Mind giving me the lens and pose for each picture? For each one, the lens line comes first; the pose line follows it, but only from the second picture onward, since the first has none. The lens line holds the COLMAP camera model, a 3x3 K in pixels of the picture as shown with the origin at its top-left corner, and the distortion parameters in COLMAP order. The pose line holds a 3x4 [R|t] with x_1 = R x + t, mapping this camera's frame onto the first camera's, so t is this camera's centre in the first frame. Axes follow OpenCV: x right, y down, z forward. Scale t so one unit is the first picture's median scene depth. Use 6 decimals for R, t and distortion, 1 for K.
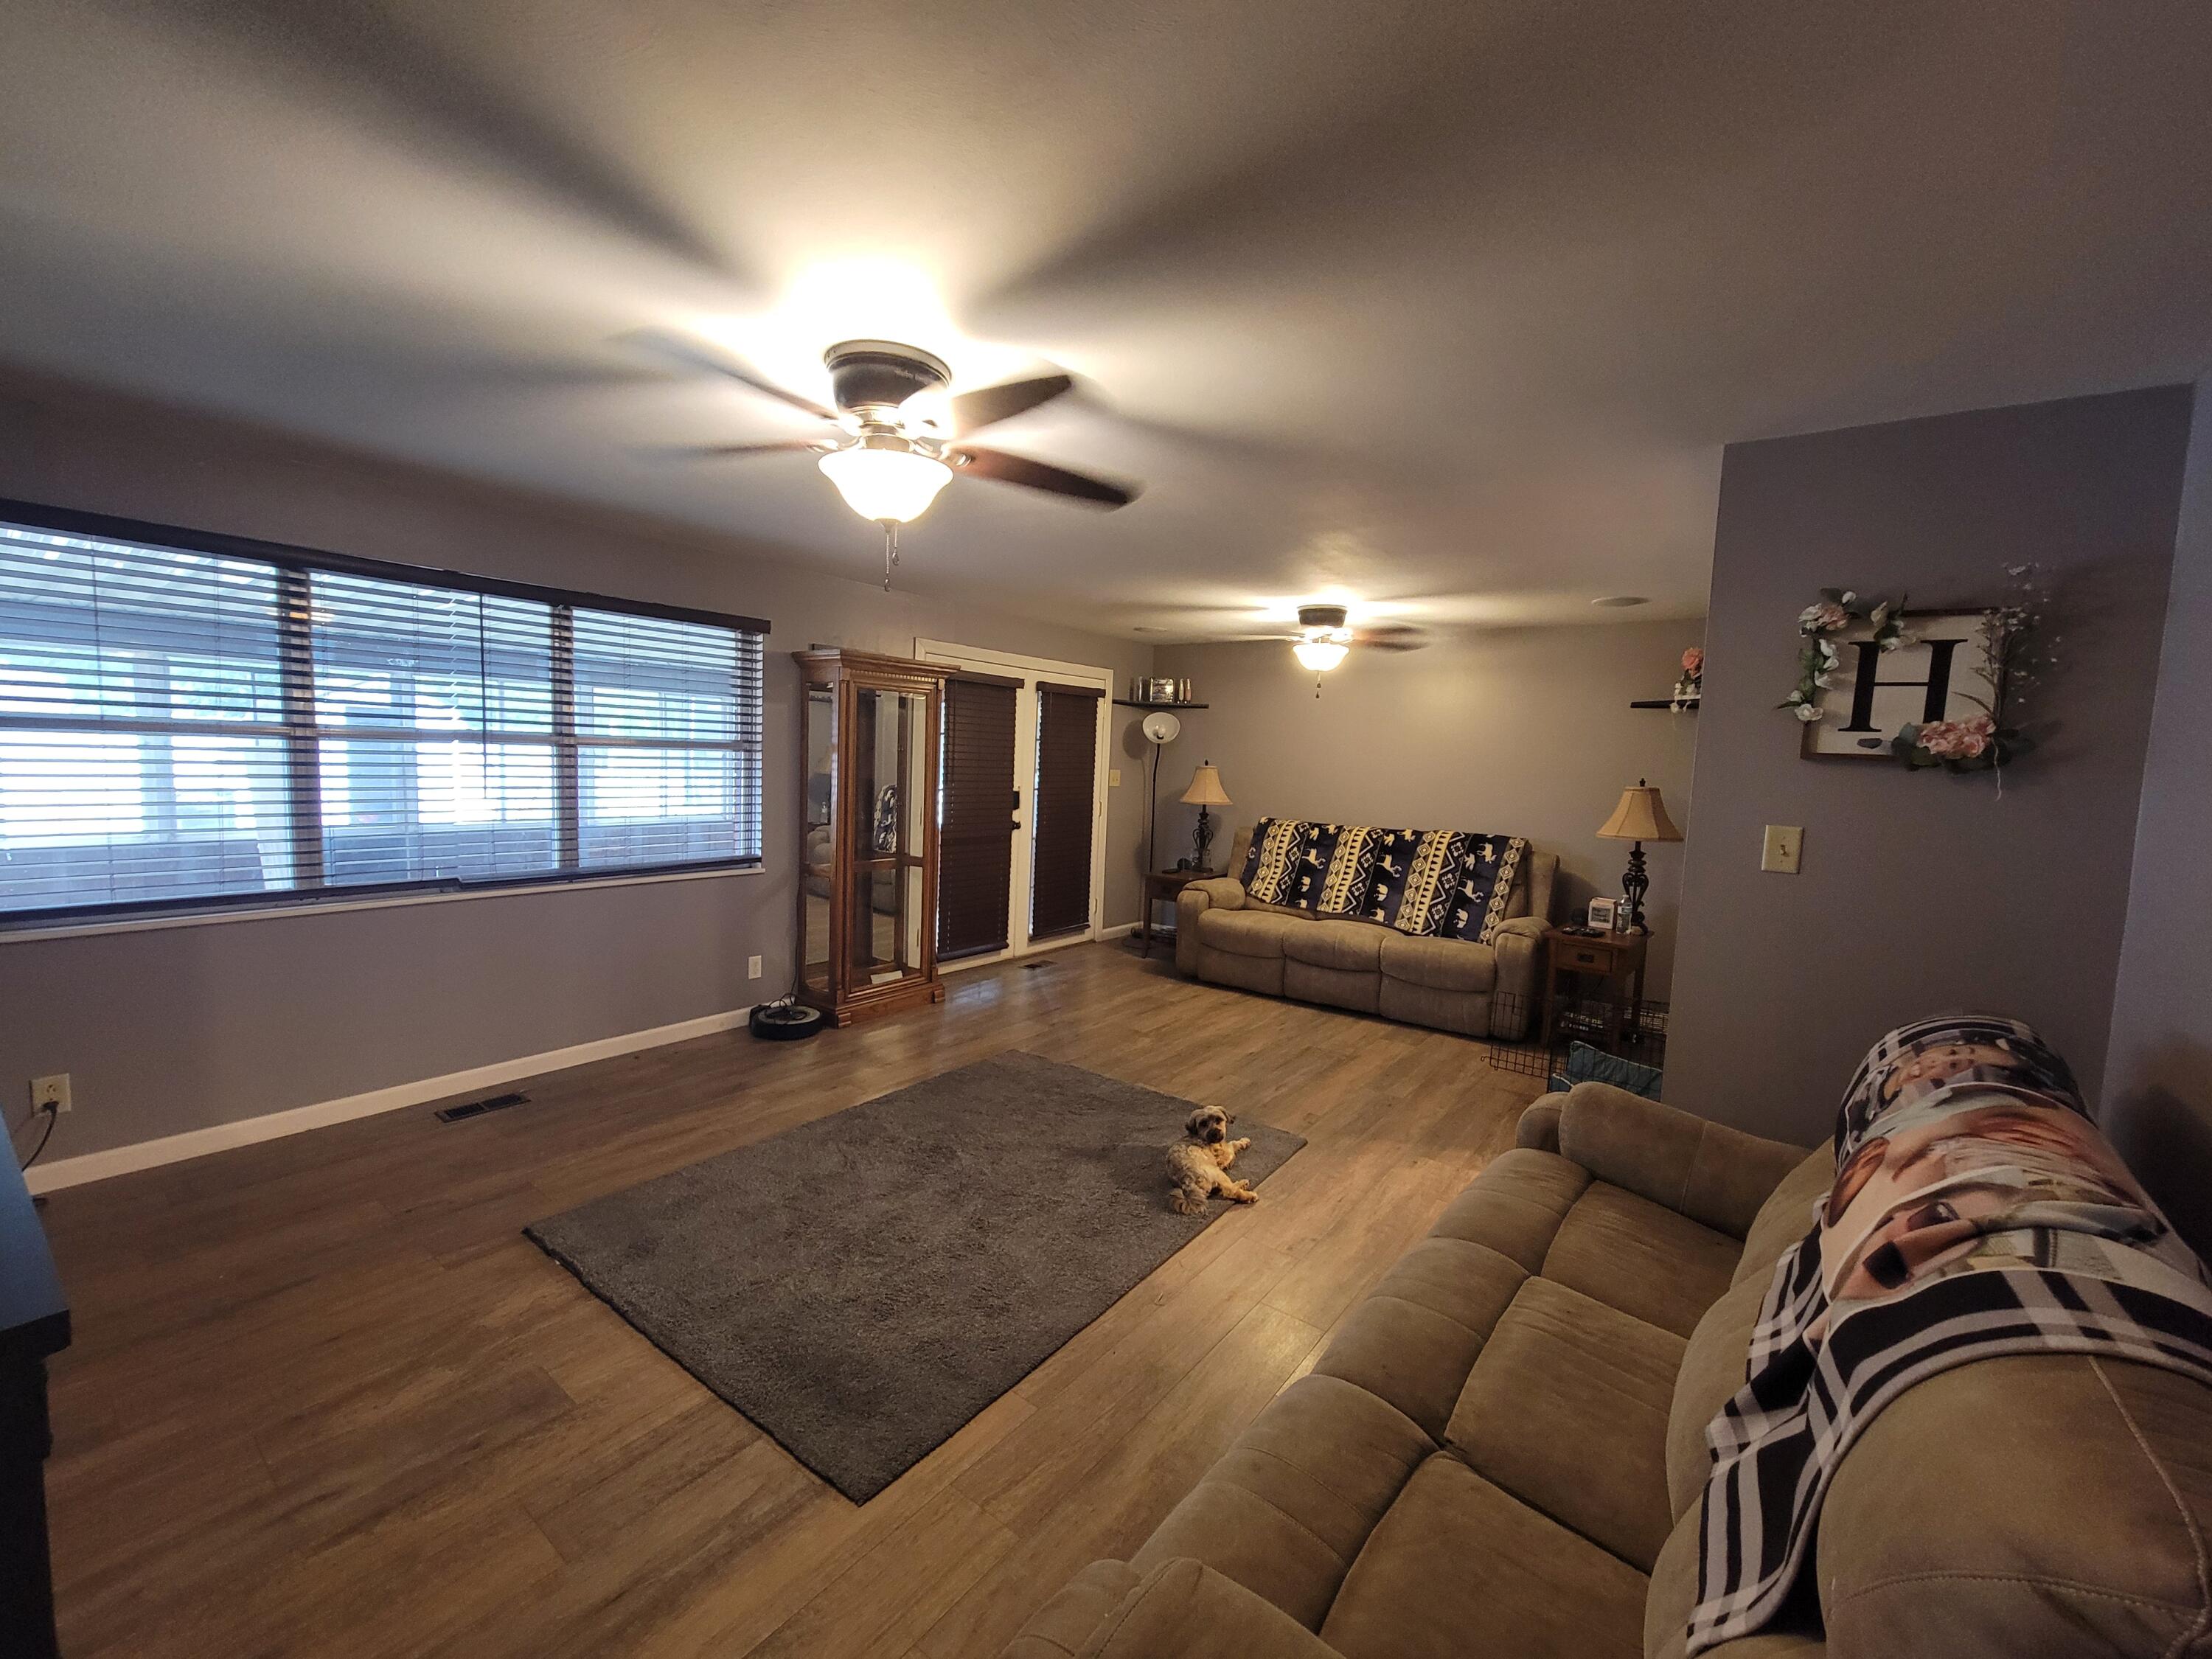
lens RADIAL K [[898.6, 0, 1102.2], [0, 898.6, 828.6], [0, 0, 1]] dist [0.005004, -0.000461]
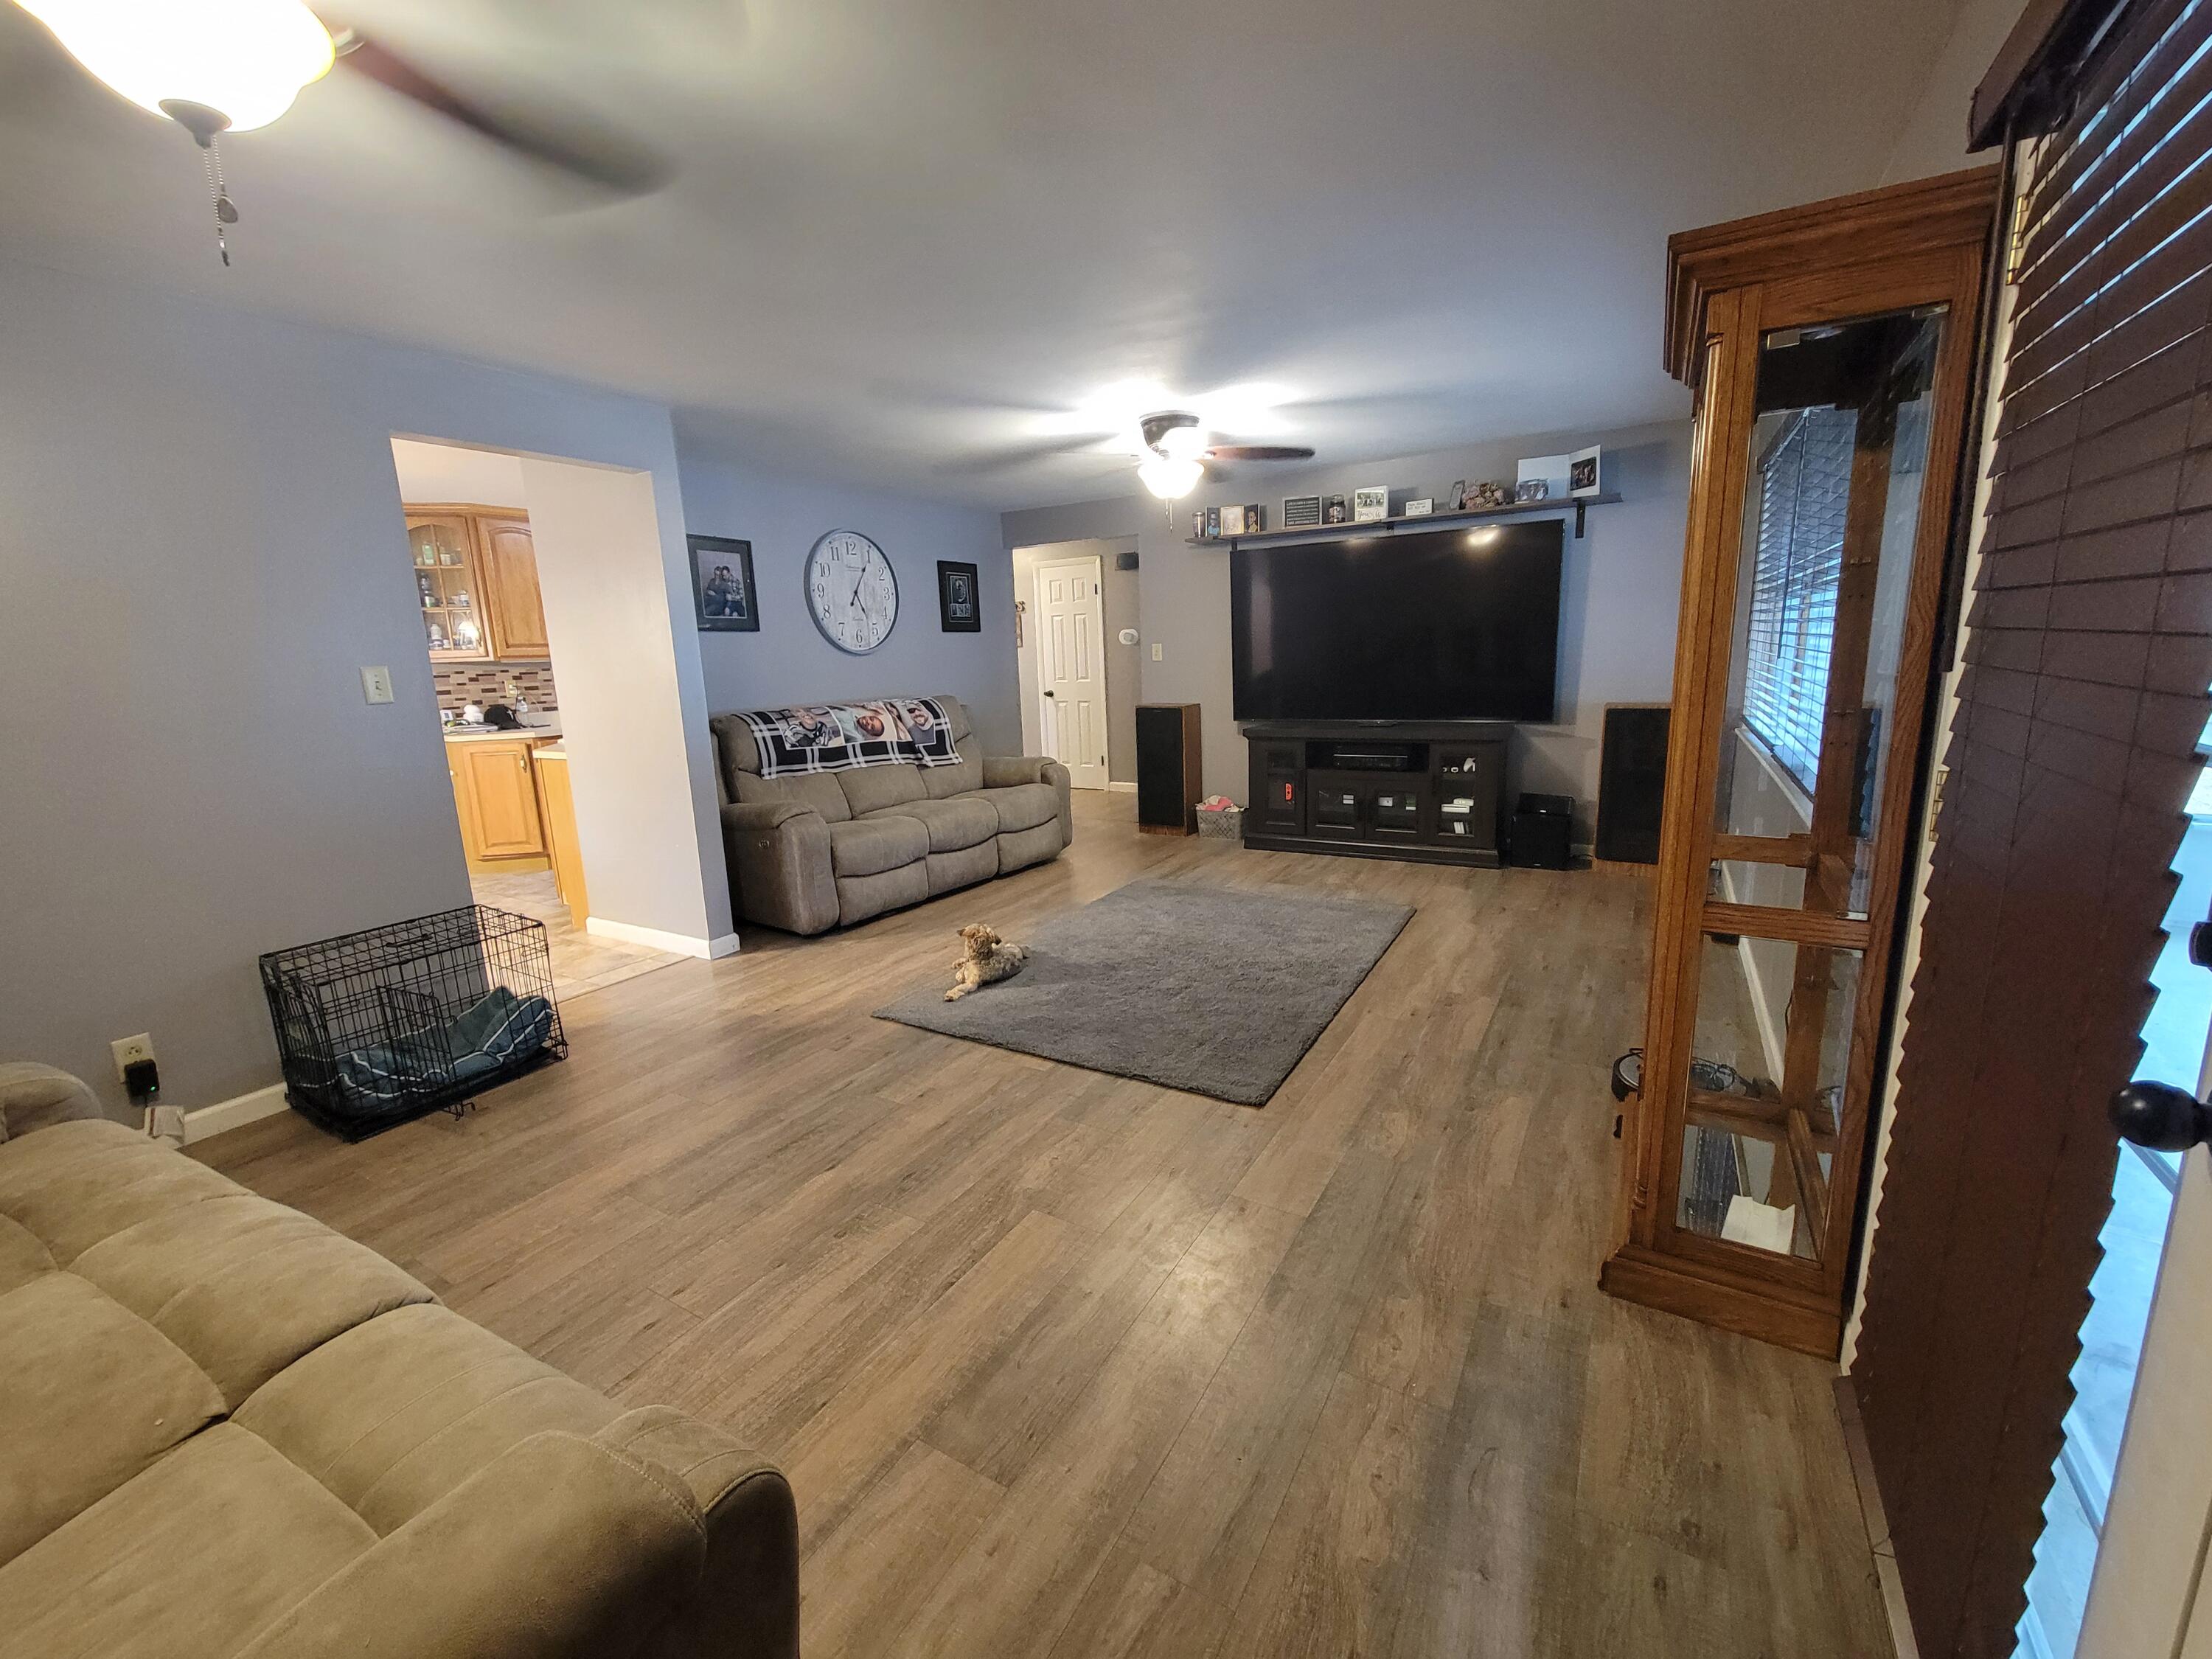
lens RADIAL K [[898.6, 0, 1111.1], [0, 898.6, 830.4], [0, 0, 1]] dist [0.005004, -0.000461]
pose [[-0.994042, 0.018991, -0.107326, 0.062677], [-0.011574, 0.960745, 0.277191, -0.099898], [0.108377, 0.276782, -0.954802, 1.657513]]
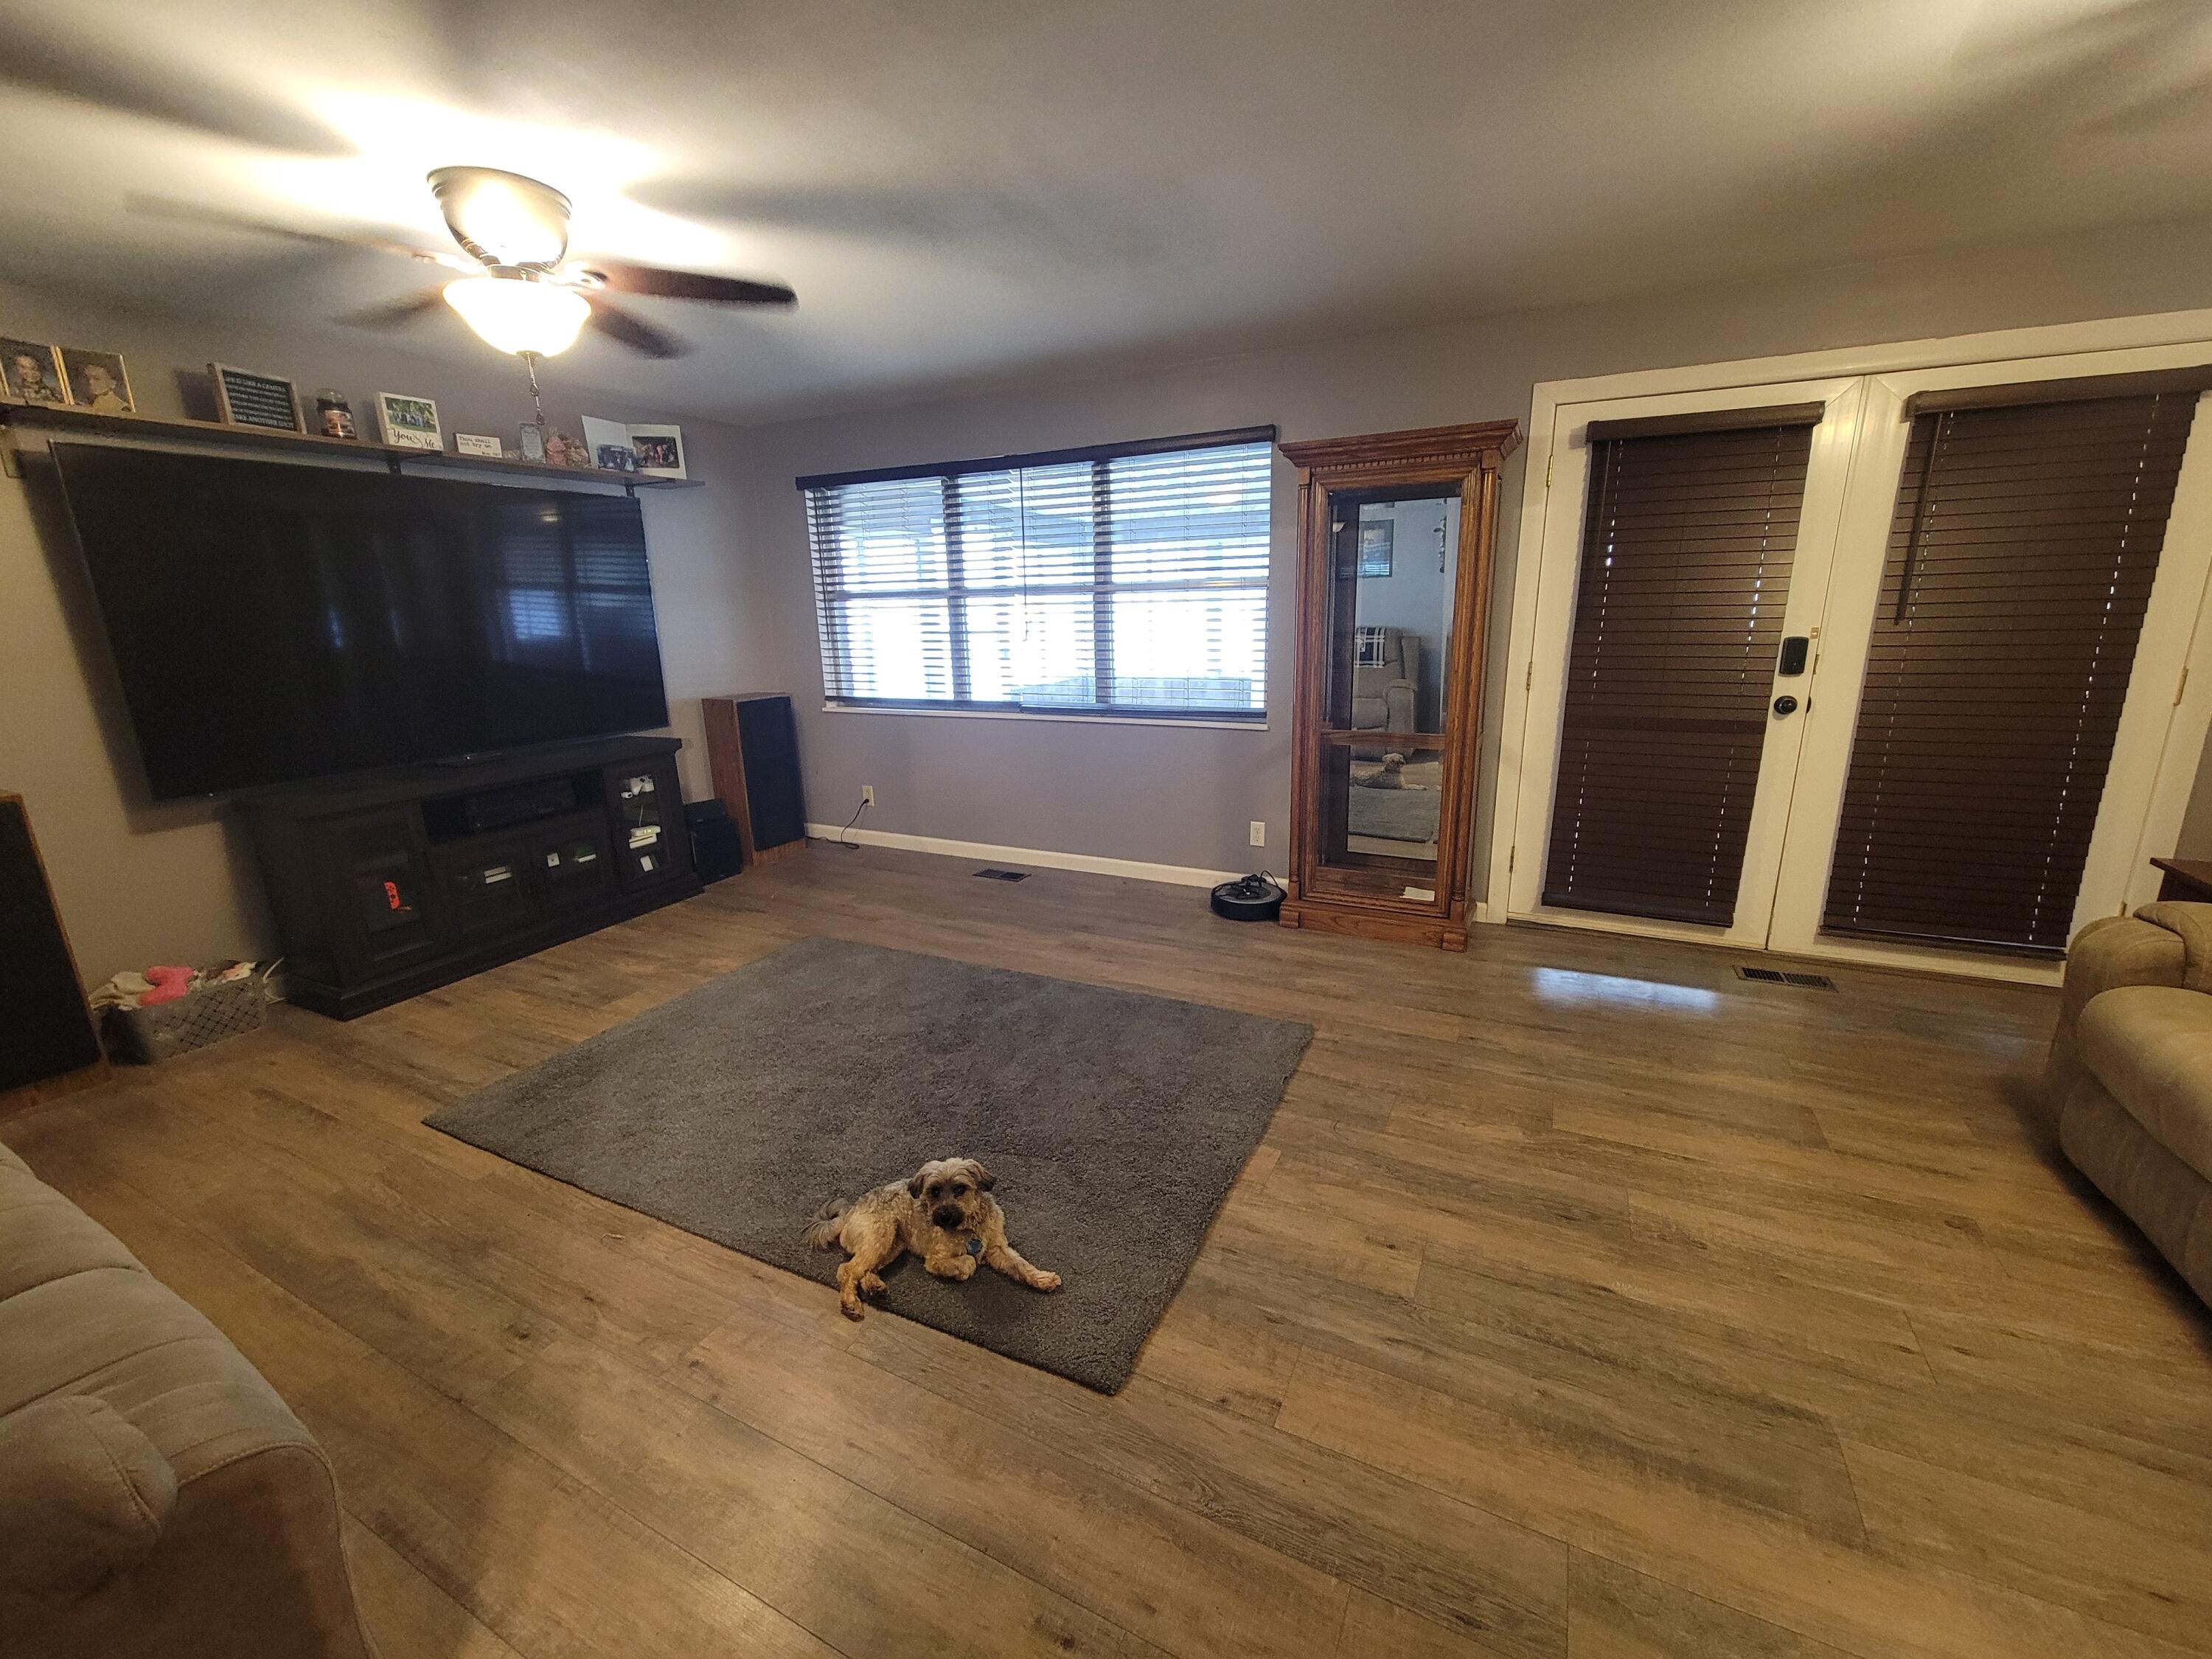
lens RADIAL K [[898.6, 0, 1096.0], [0, 898.6, 825.8], [0, 0, 1]] dist [0.005004, -0.000461]
pose [[0.172503, 0.197561, -0.964993, 0.537575], [-0.051495, 0.980149, 0.191459, -0.022291], [0.983662, 0.016665, 0.179252, 0.790193]]
